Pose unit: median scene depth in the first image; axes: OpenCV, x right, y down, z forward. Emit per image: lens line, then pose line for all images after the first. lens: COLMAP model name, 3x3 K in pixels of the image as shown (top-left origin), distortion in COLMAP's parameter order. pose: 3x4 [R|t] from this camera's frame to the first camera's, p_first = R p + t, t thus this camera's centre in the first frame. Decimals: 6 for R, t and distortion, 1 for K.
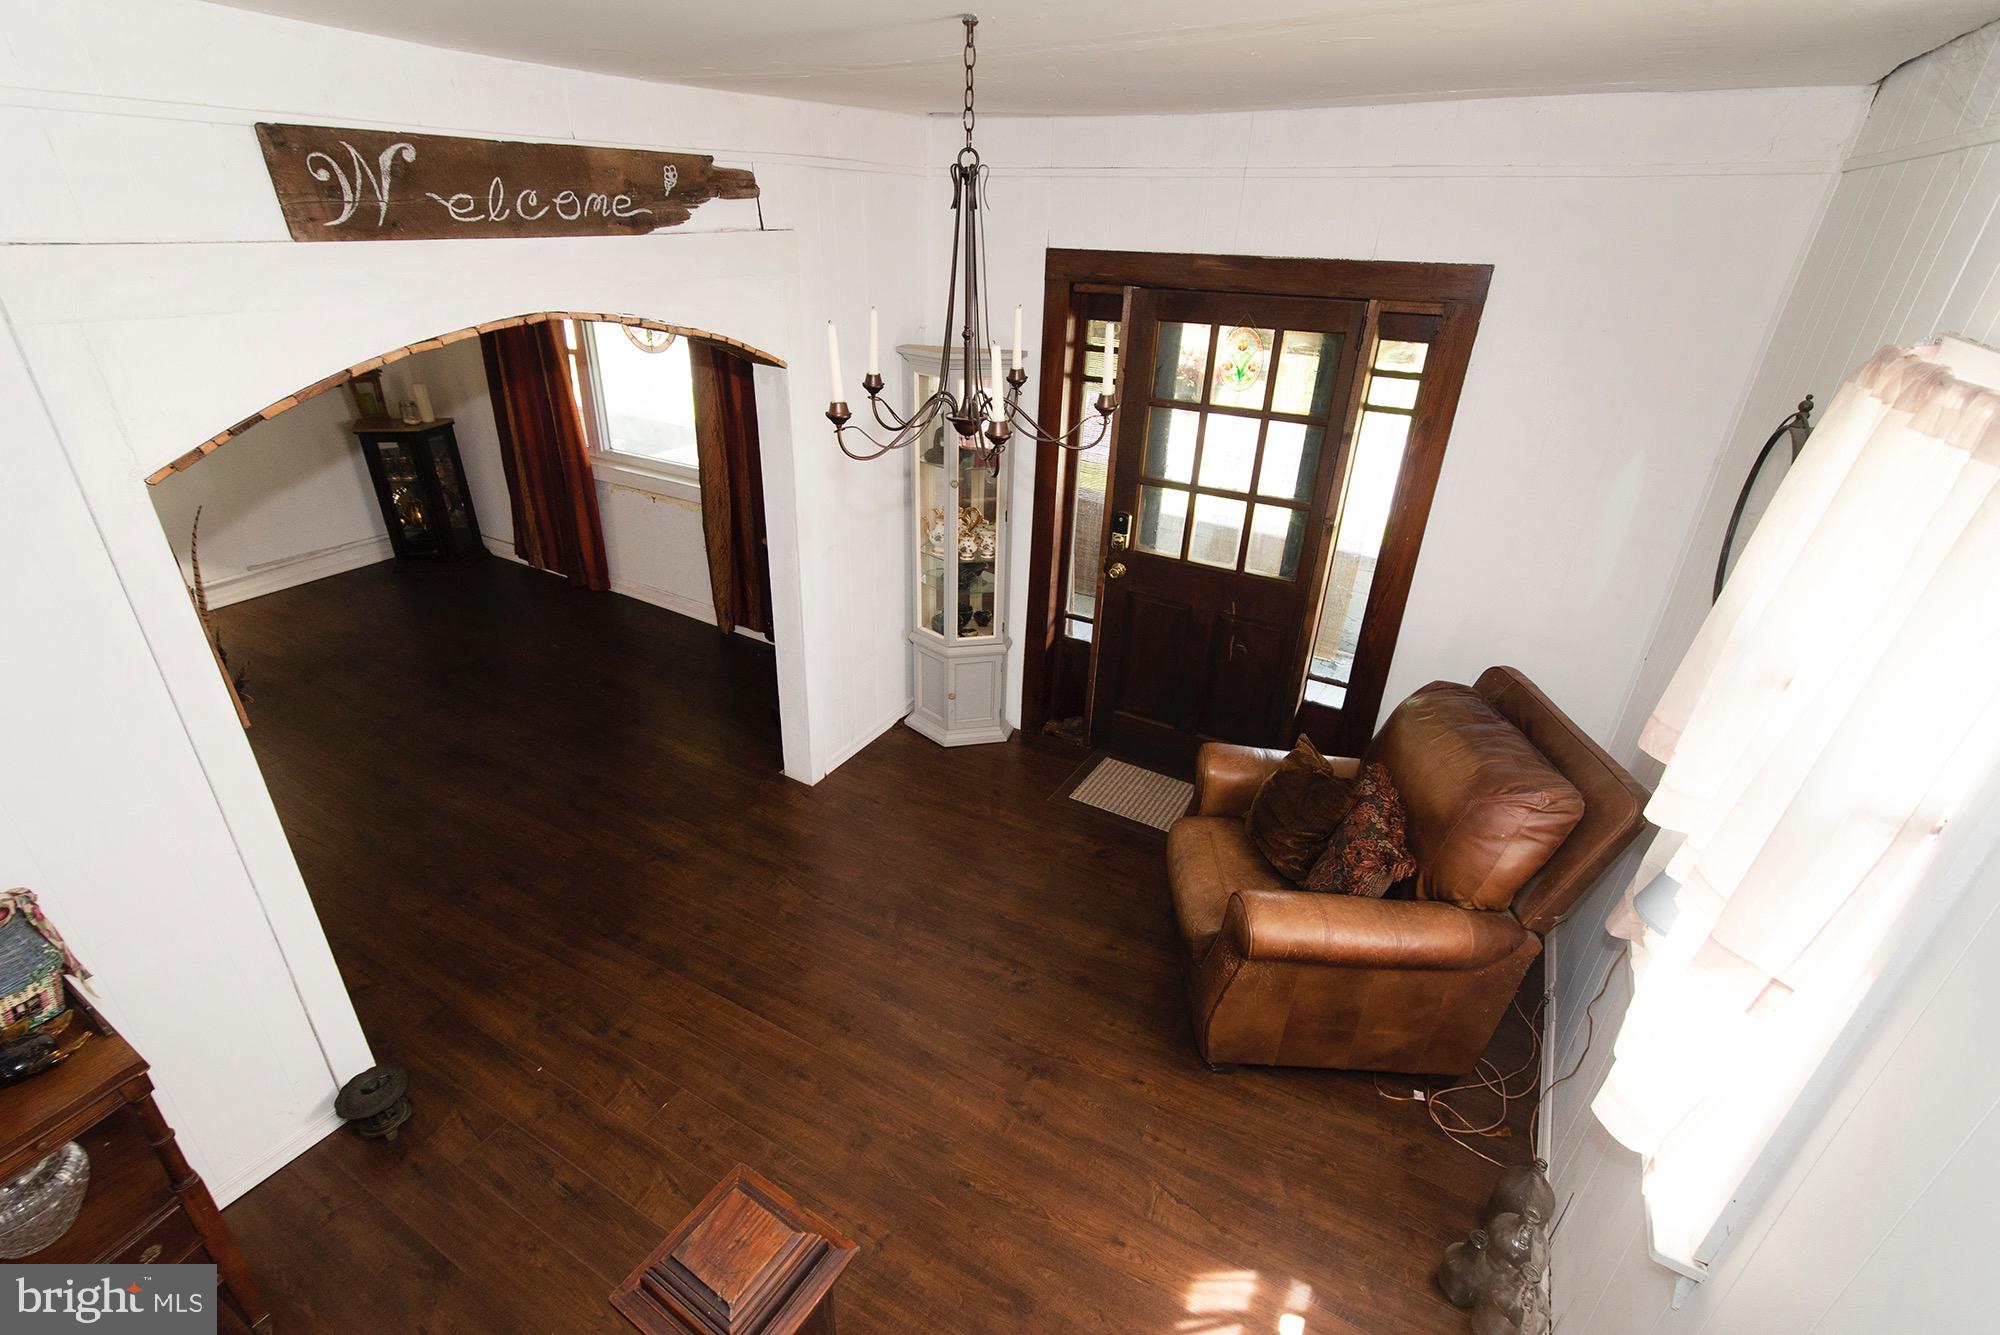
lens RADIAL K [[901.4, 0, 1034.5], [0, 901.4, 695.2], [0, 0, 1]] dist [0.009682, -0.000552]
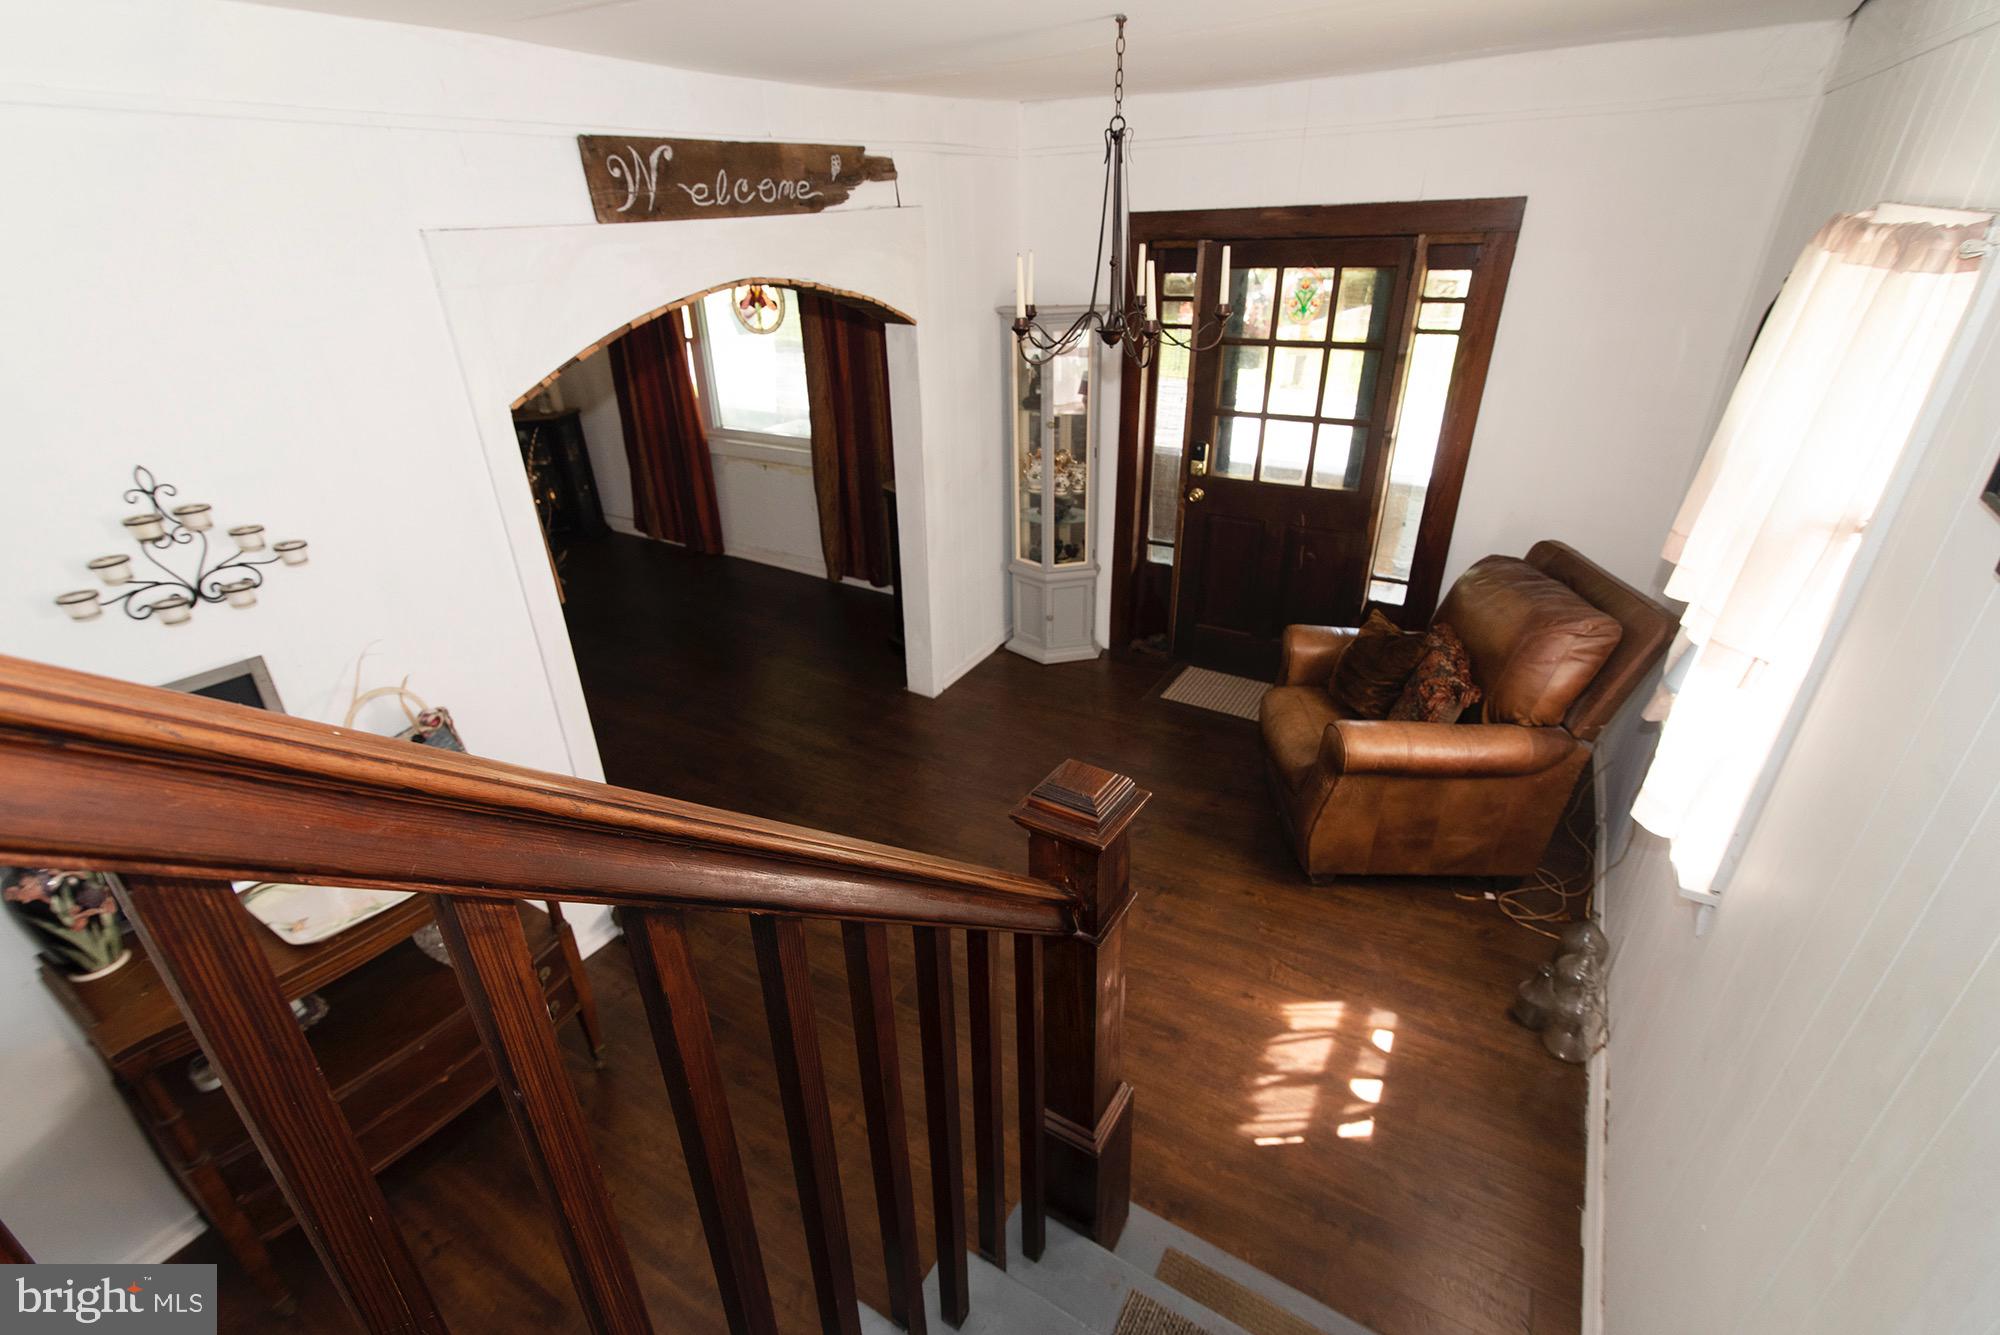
lens RADIAL K [[901.4, 0, 1029.4], [0, 901.4, 691.8], [0, 0, 1]] dist [0.009682, -0.000552]
pose [[0.998331, -0.039137, -0.042476, -0.115550], [0.039198, 0.999231, 0.000598, 0.146172], [0.042420, -0.002262, 0.999097, -0.207899]]
